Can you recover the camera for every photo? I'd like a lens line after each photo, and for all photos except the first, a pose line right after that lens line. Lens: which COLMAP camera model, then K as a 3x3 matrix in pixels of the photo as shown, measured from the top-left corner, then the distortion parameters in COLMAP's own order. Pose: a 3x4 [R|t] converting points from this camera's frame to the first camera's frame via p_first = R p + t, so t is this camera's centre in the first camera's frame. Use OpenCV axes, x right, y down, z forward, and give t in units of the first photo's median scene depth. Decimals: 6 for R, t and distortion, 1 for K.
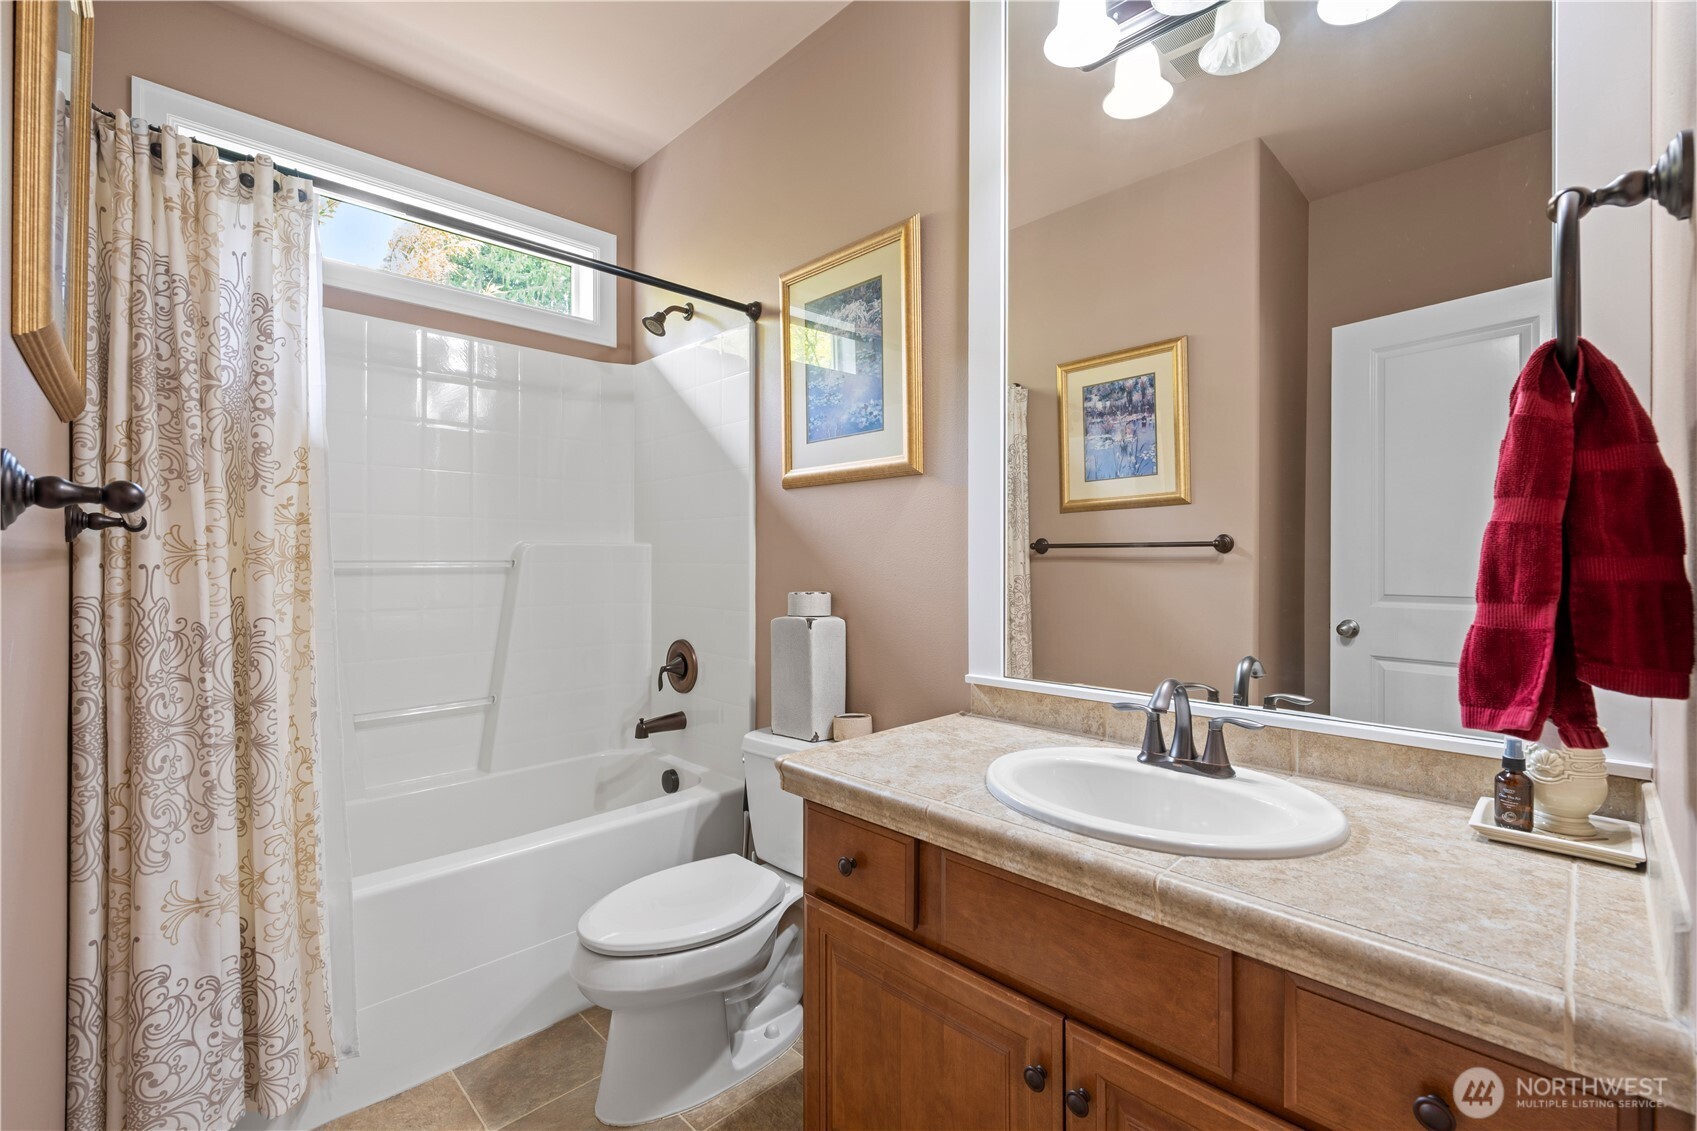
lens RADIAL K [[731.1, 0, 850.9], [0, 731.1, 559.7], [0, 0, 1]] dist [-0.001238, 0.000118]
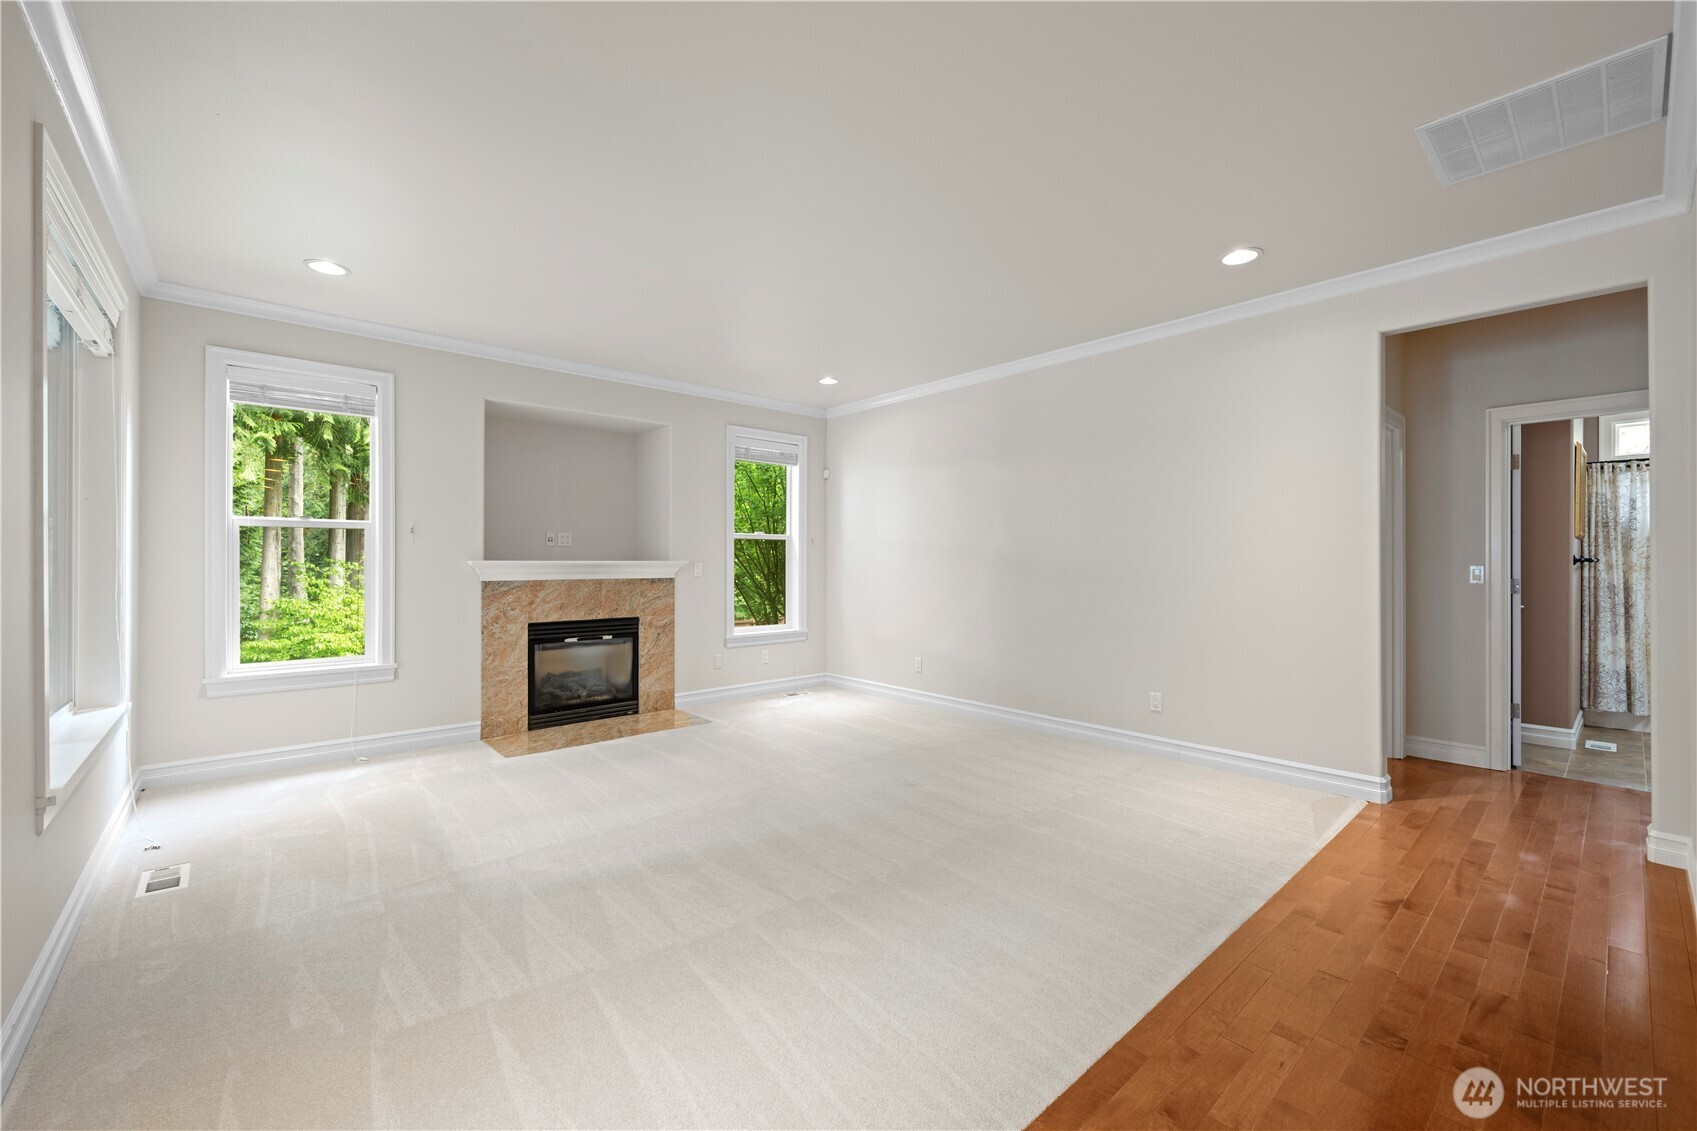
lens RADIAL K [[667.5, 0, 843.2], [0, 667.5, 557.6], [0, 0, 1]] dist [-0.002371, -0.001131]
pose [[-0.066145, 0.002824, -0.997806, 3.042035], [0.004449, 0.999987, 0.002535, -0.088142], [0.997800, -0.004271, -0.066157, -2.997235]]
